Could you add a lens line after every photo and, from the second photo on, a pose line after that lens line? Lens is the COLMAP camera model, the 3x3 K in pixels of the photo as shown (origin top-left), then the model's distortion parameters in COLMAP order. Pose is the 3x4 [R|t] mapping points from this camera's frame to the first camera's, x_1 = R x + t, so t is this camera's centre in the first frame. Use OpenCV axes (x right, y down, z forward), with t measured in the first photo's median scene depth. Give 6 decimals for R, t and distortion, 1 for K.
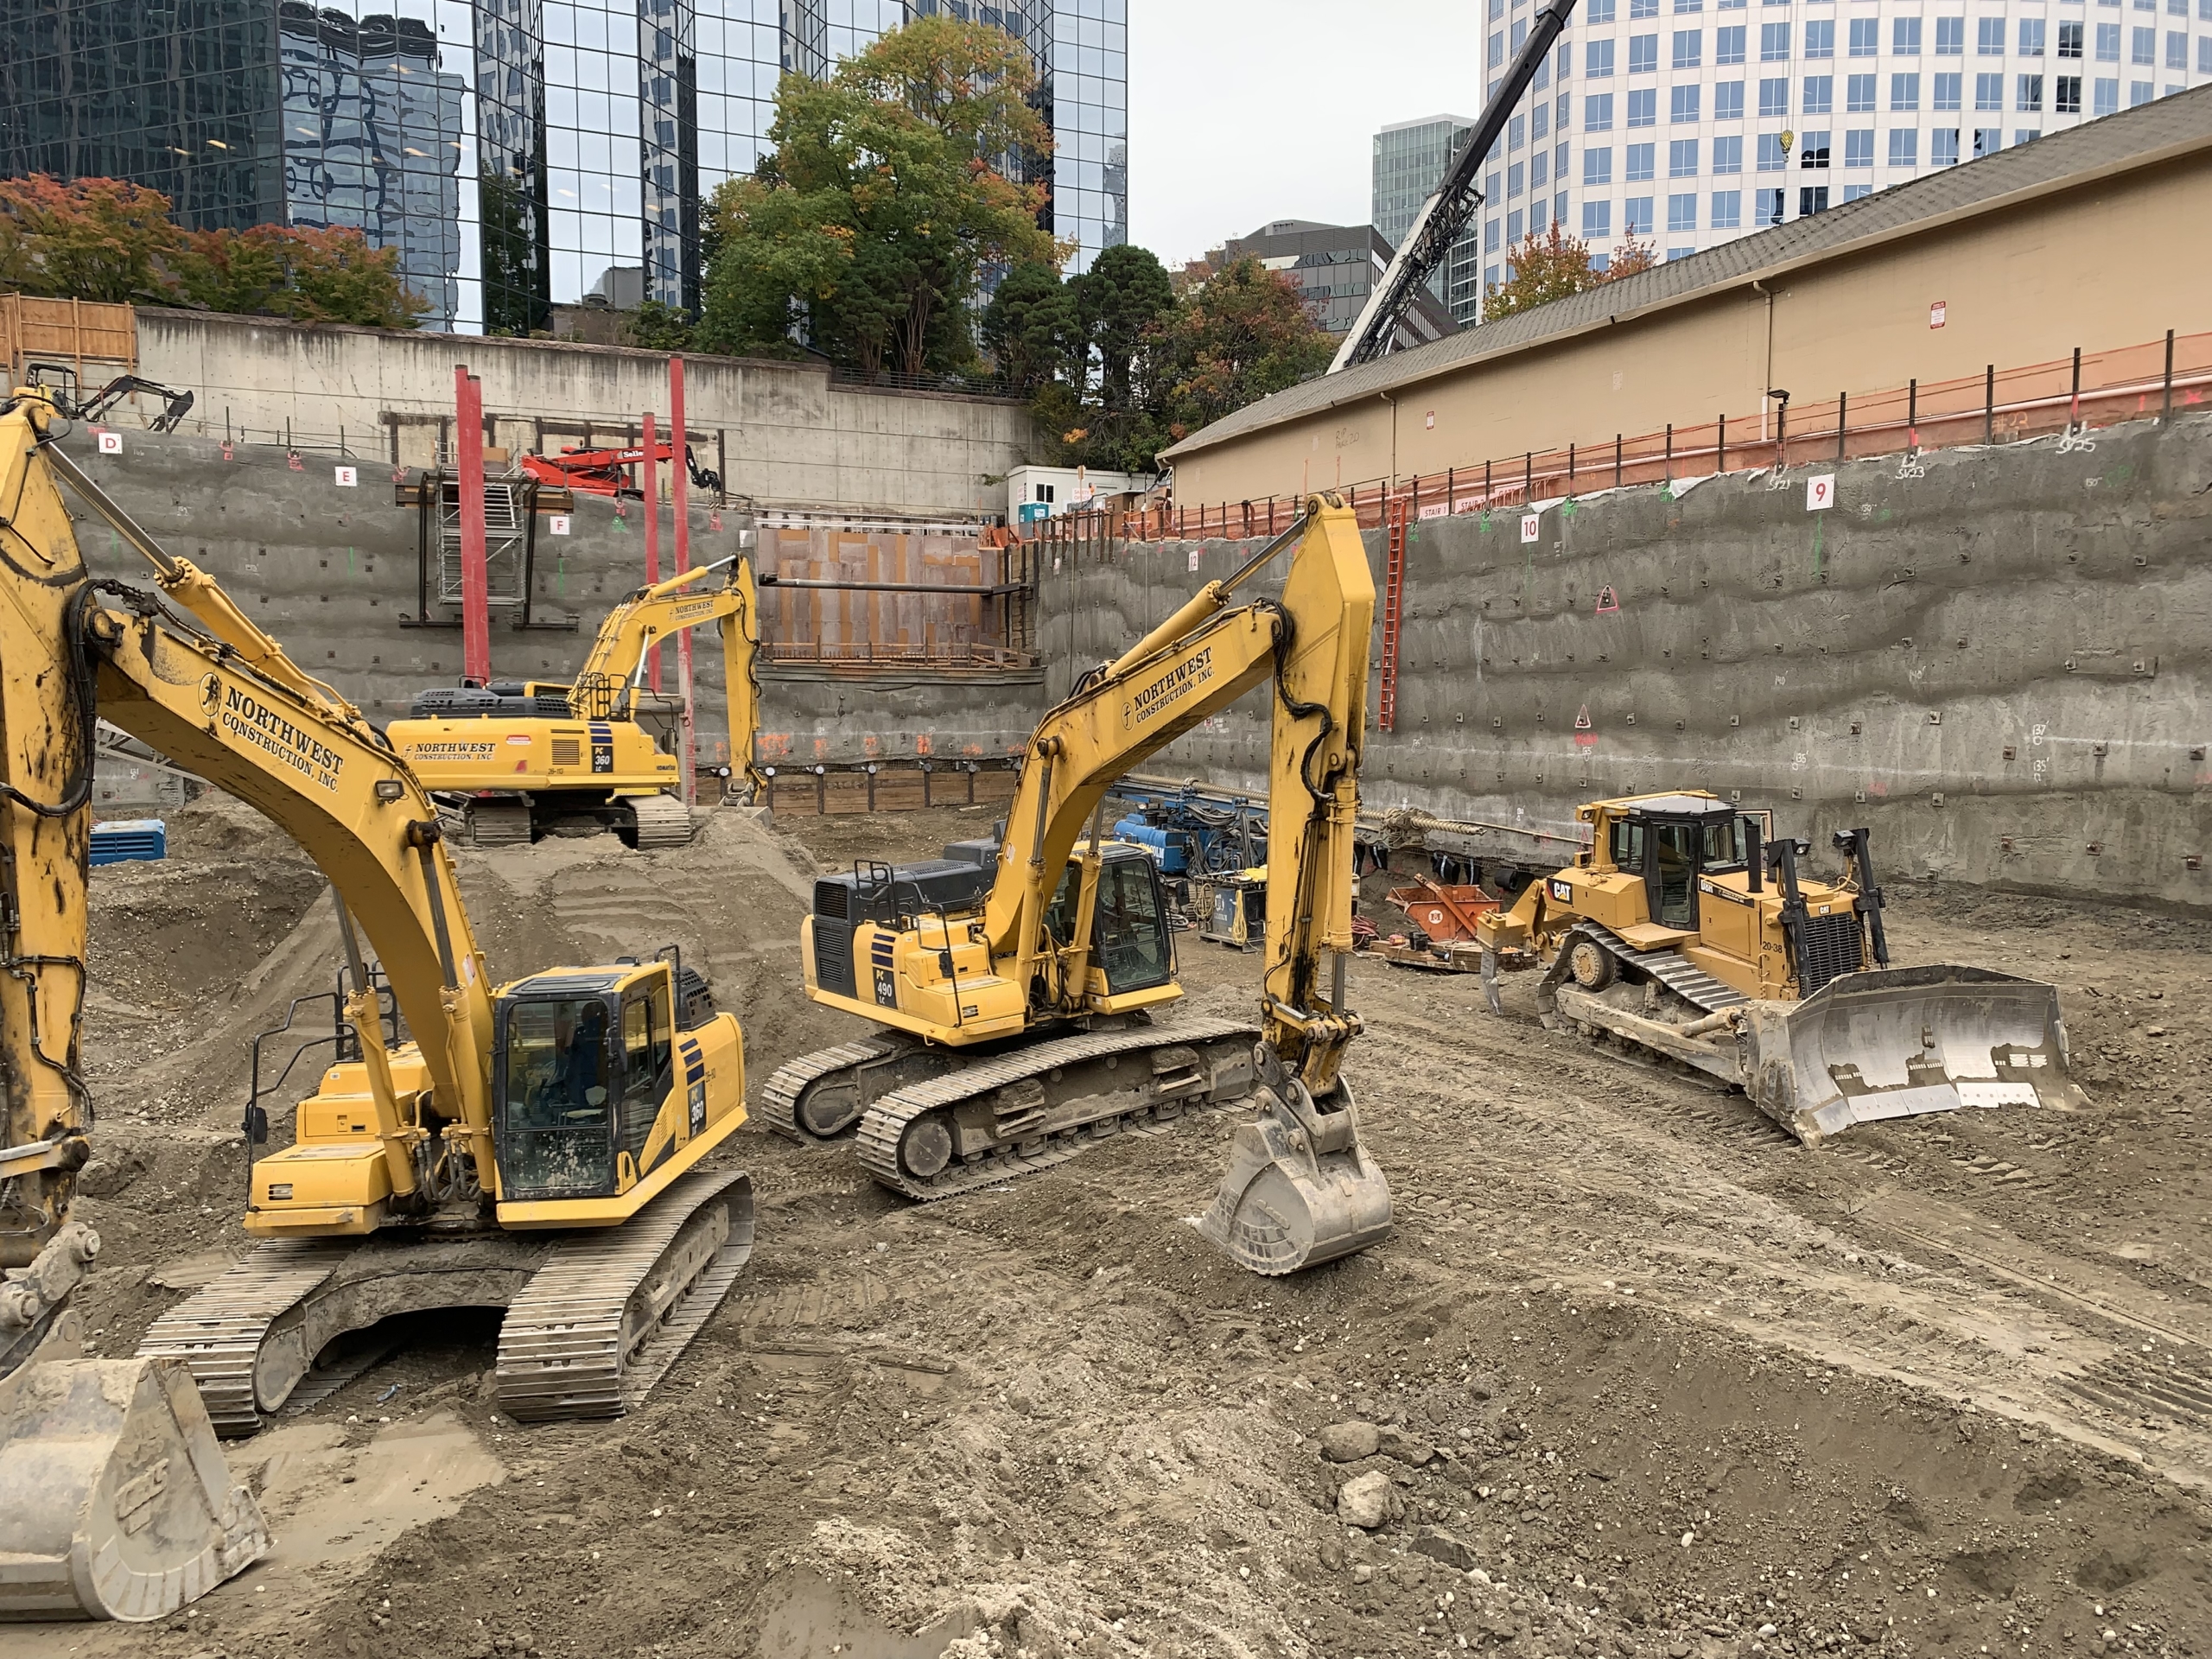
lens RADIAL K [[1704.1, 0, 1106.6], [0, 1704.1, 837.6], [0, 0, 1]] dist [0.004740, -0.001863]
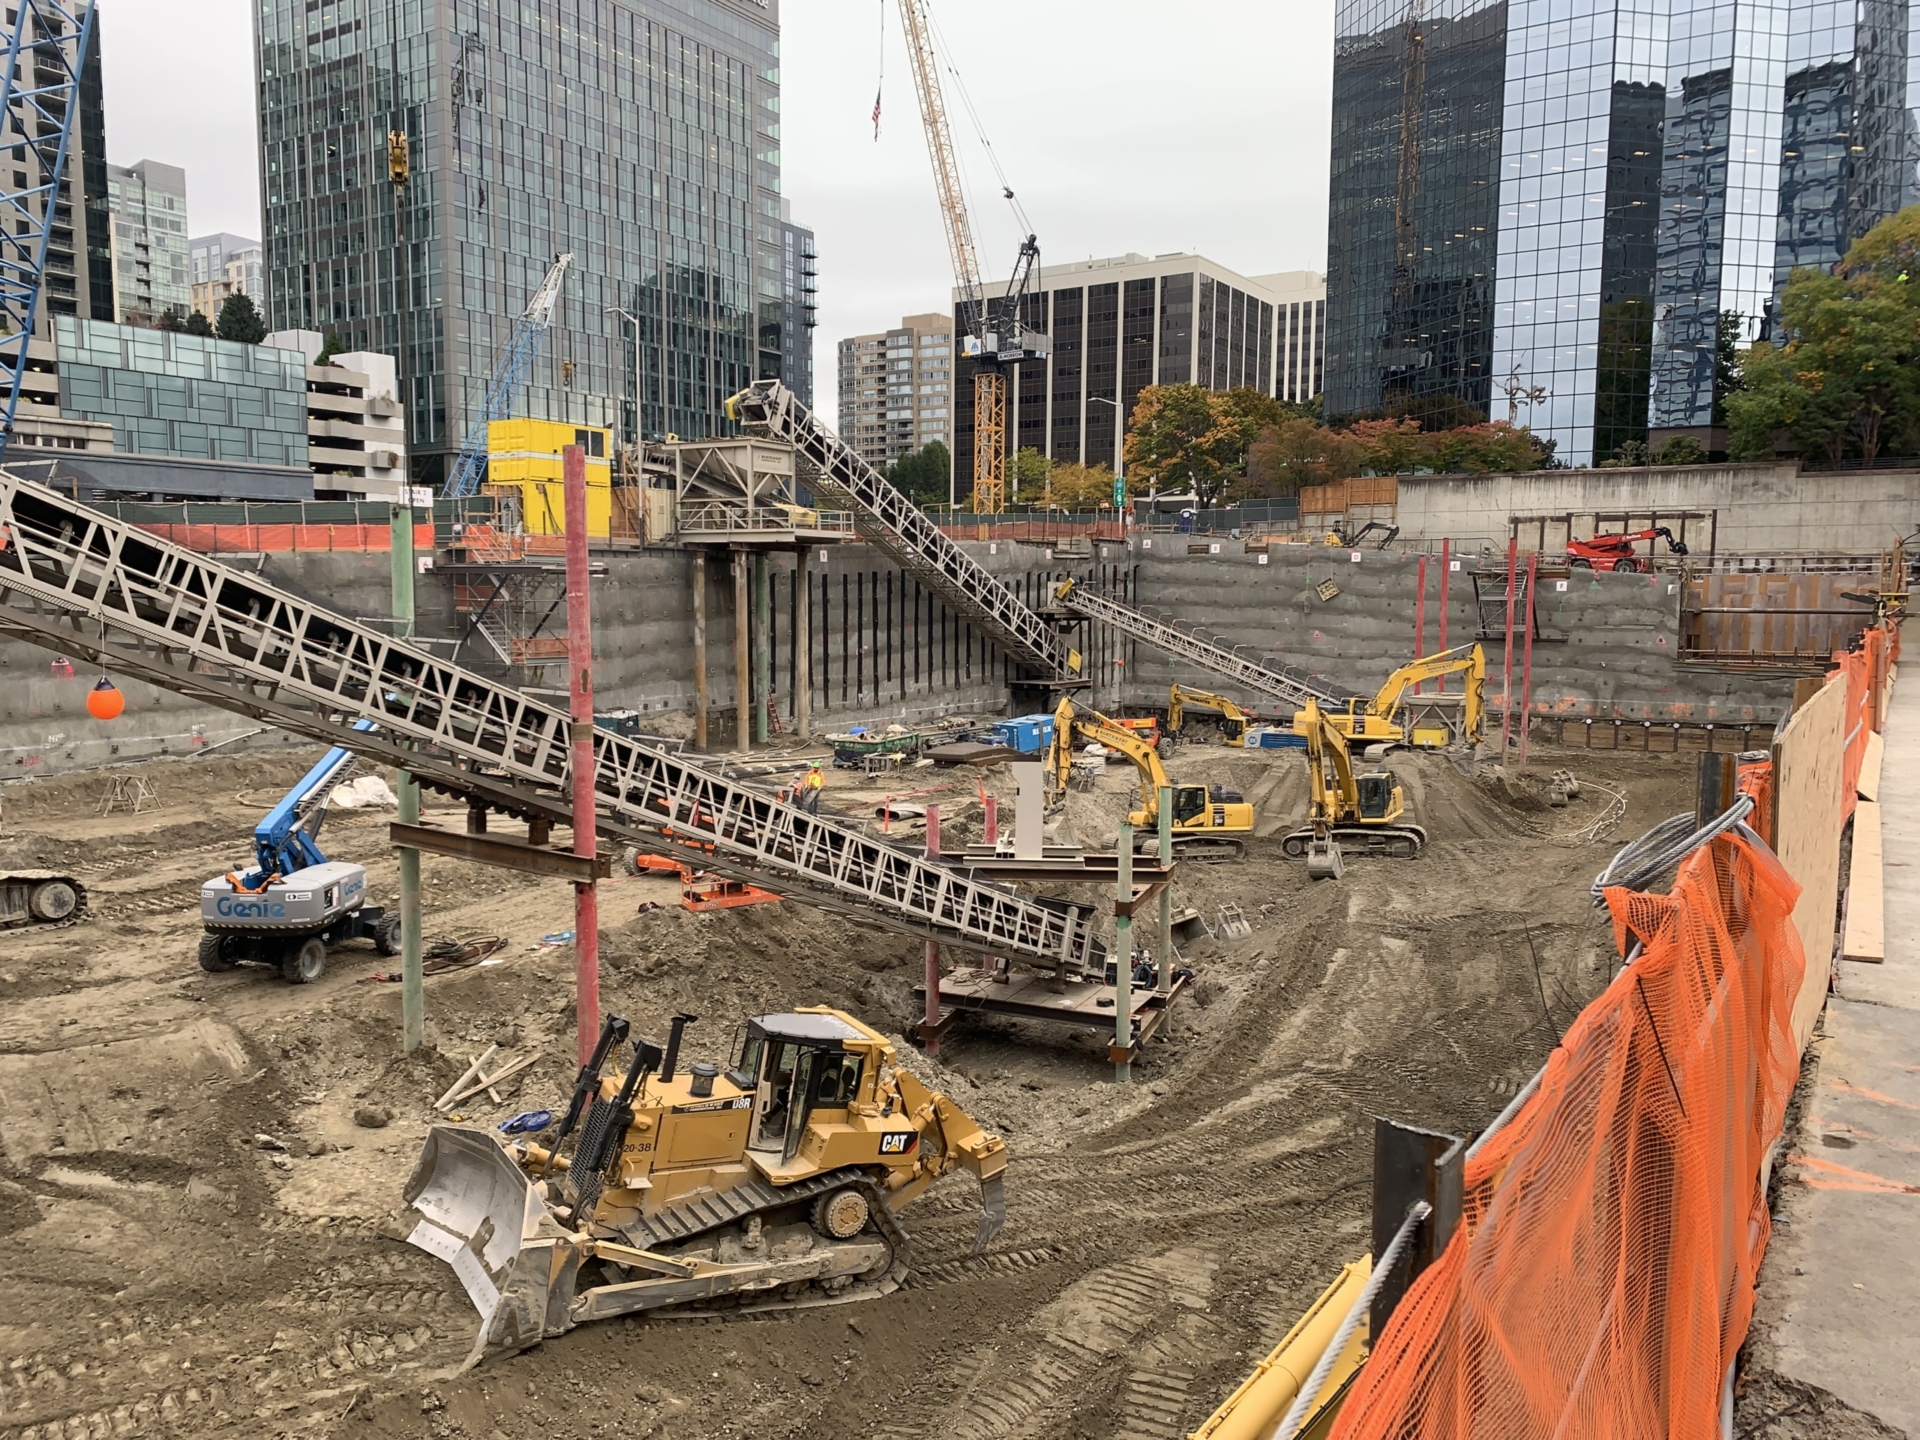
lens RADIAL K [[1479.1, 0, 961.6], [0, 1479.1, 722.3], [0, 0, 1]] dist [0.004740, -0.001863]
pose [[0.561819, 0.077962, -0.823579, 0.590786], [-0.075000, 0.996250, 0.043145, -0.049882], [0.823854, 0.037528, 0.565559, -0.405829]]
